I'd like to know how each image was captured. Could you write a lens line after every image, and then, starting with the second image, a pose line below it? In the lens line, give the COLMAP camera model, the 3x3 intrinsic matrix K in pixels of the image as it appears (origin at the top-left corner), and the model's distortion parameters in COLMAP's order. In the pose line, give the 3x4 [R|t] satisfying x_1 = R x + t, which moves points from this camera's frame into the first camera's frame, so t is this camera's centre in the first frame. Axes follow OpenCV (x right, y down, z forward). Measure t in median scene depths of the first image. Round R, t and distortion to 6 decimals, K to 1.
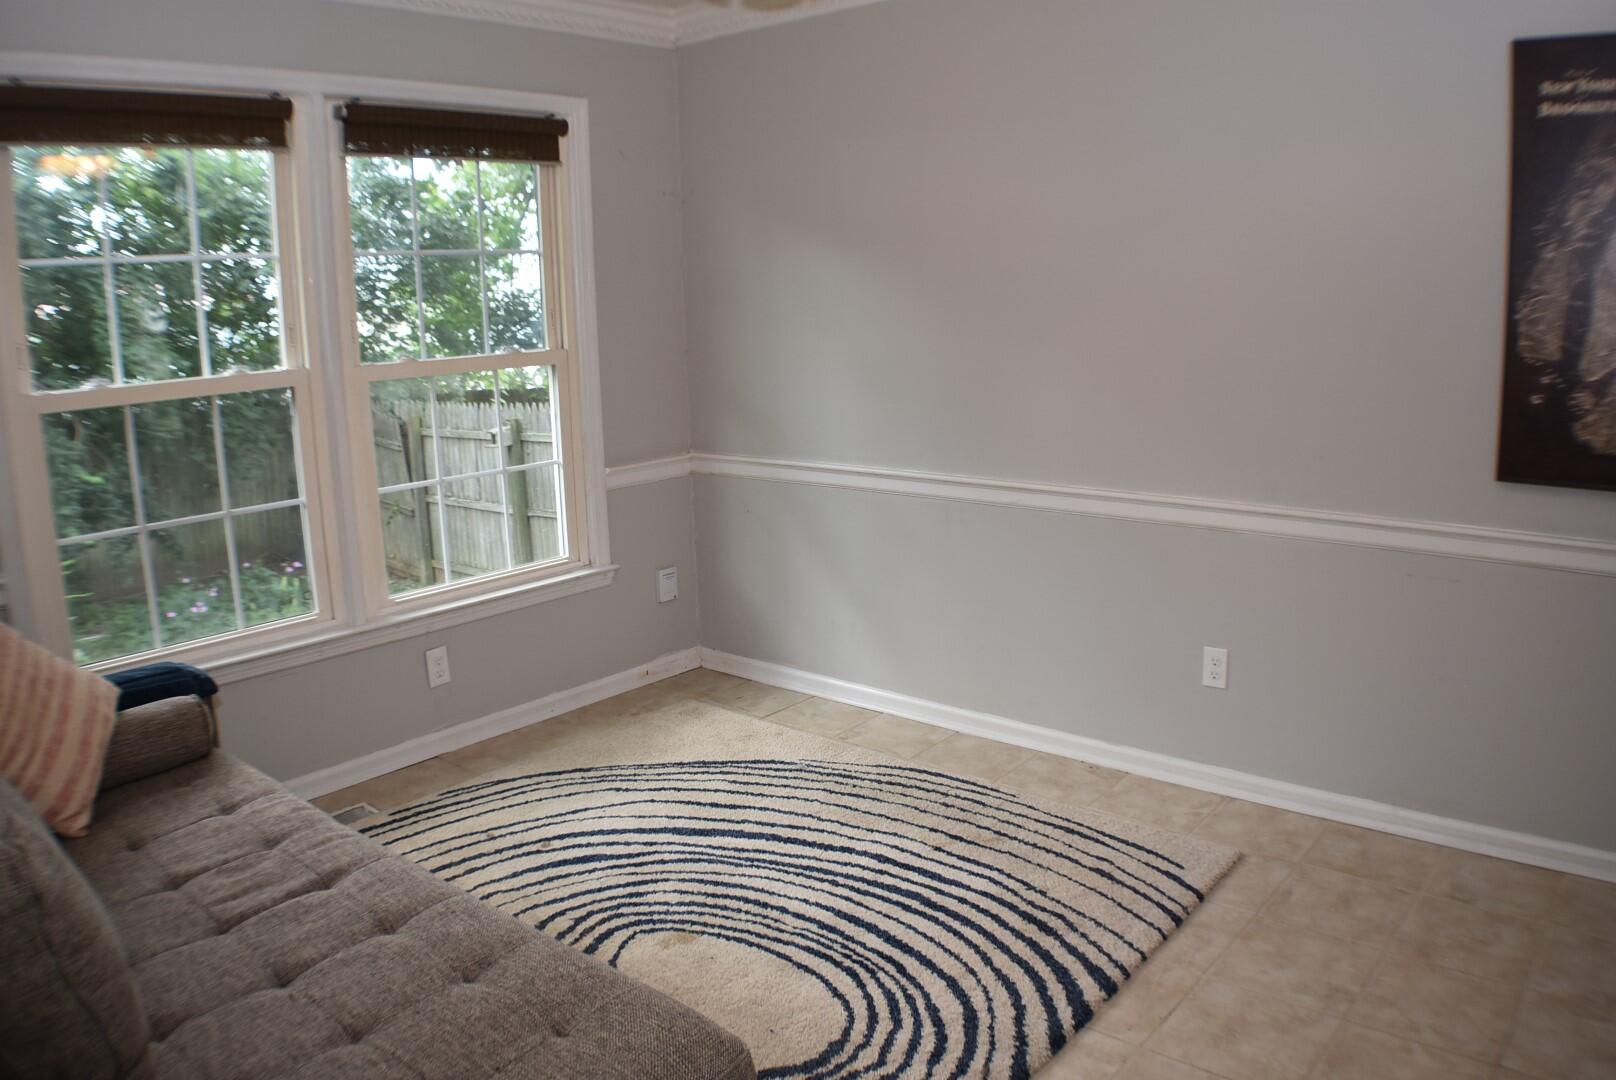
lens RADIAL K [[1195.0, 0, 817.7], [0, 1195.0, 545.0], [0, 0, 1]] dist [-0.196304, 0.055518]
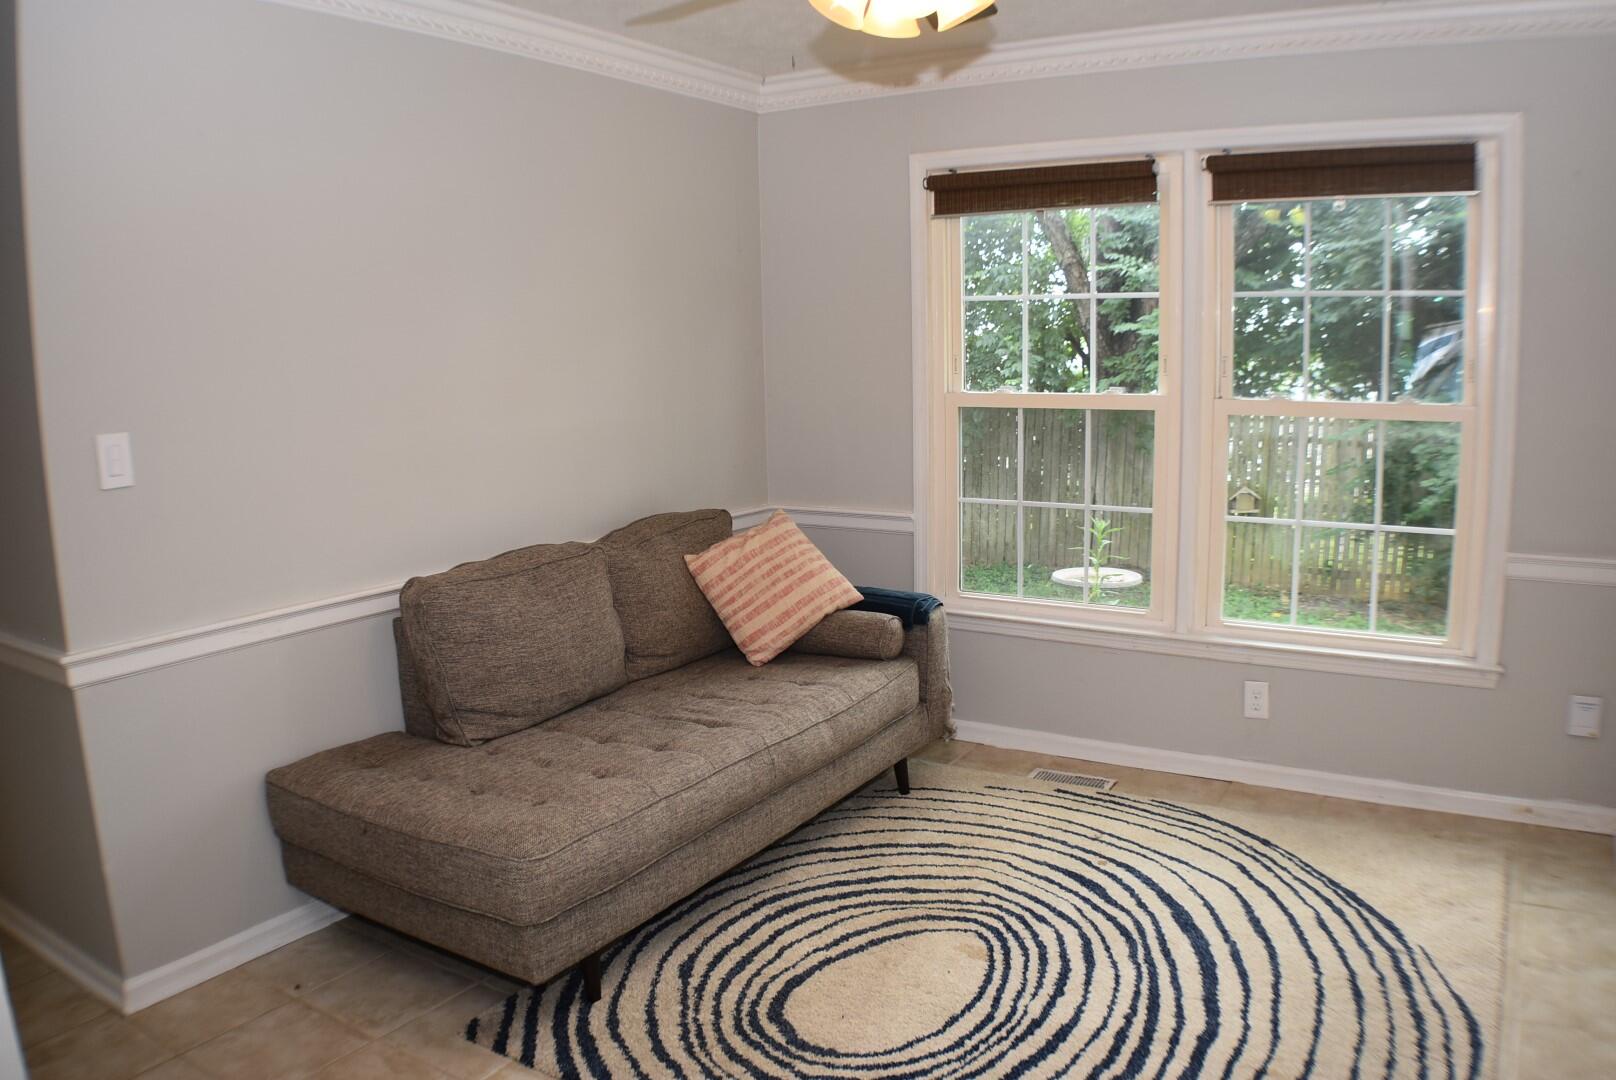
lens RADIAL K [[1195.0, 0, 815.2], [0, 1195.0, 543.7], [0, 0, 1]] dist [-0.196304, 0.055518]
pose [[0.137938, 0.182592, -0.973465, 0.689781], [-0.187115, 0.969965, 0.155422, -0.134174], [0.972605, 0.160711, 0.167960, 0.518817]]
